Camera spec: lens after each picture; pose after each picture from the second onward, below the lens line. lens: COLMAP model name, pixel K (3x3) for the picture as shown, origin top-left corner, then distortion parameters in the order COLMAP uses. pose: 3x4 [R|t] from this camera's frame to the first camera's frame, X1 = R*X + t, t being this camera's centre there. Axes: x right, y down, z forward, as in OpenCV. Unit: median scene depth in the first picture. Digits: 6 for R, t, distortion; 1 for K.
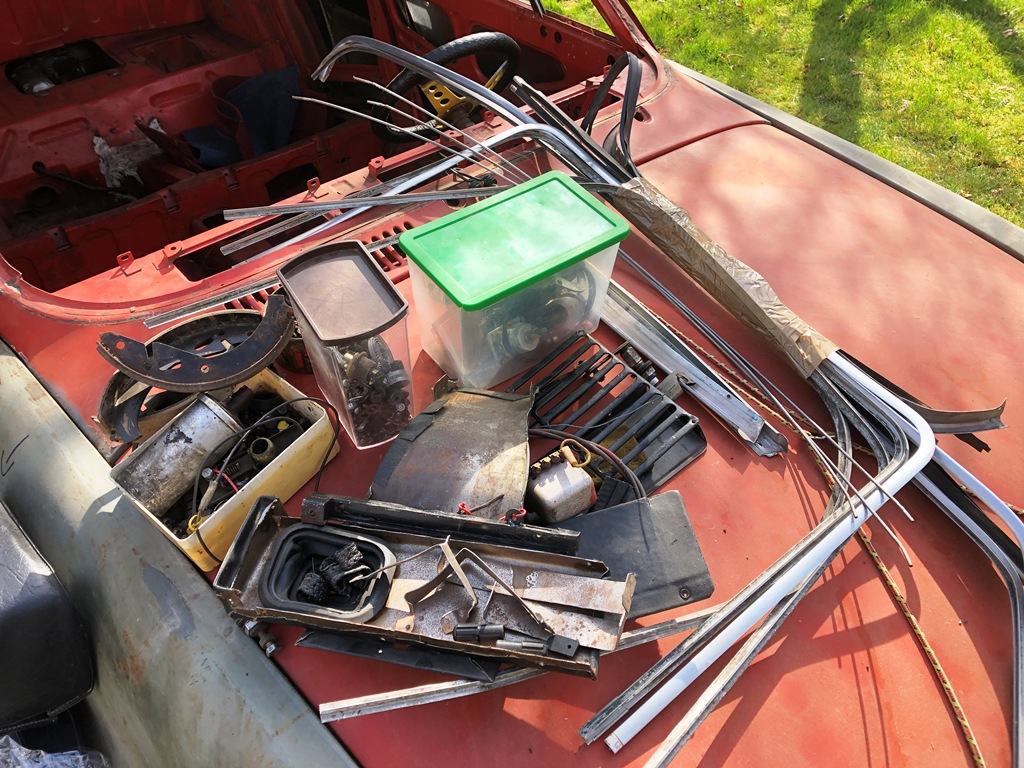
lens RADIAL K [[869.0, 0, 534.0], [0, 869.0, 385.8], [0, 0, 1]] dist [0.058716, -0.077628]
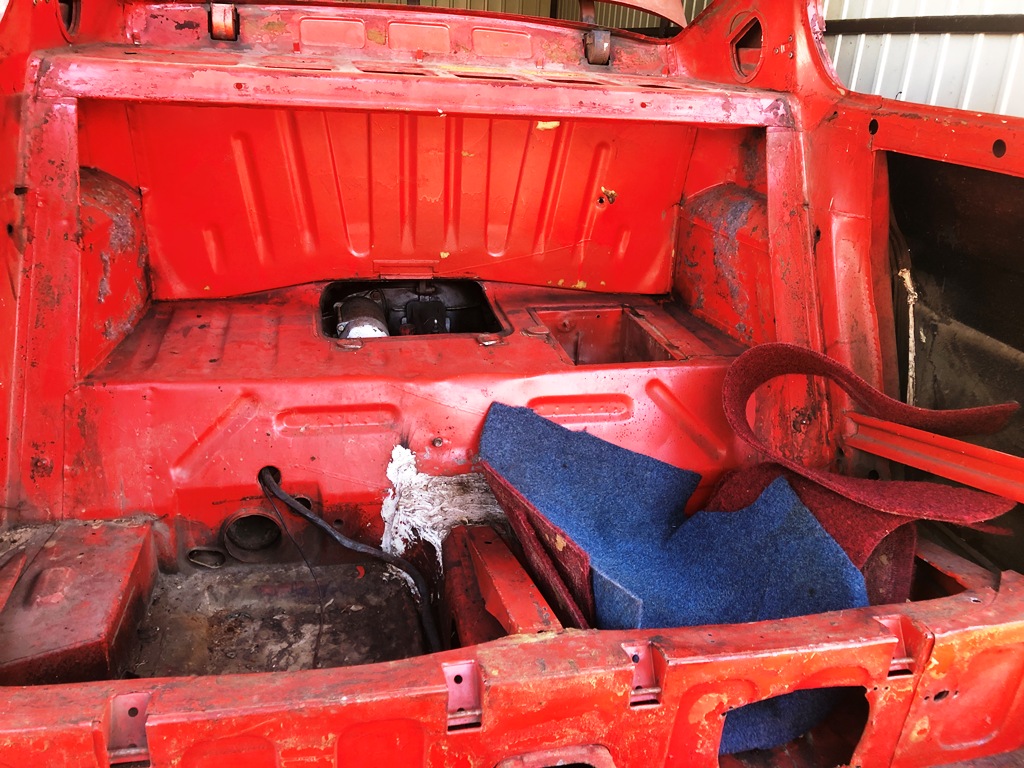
lens RADIAL K [[869.0, 0, 534.0], [0, 869.0, 385.8], [0, 0, 1]] dist [0.058716, -0.077628]
pose [[0.888330, 0.246883, -0.387193, -0.242689], [-0.364355, 0.892138, -0.267088, -0.201720], [0.279490, 0.378338, 0.882466, 0.555446]]
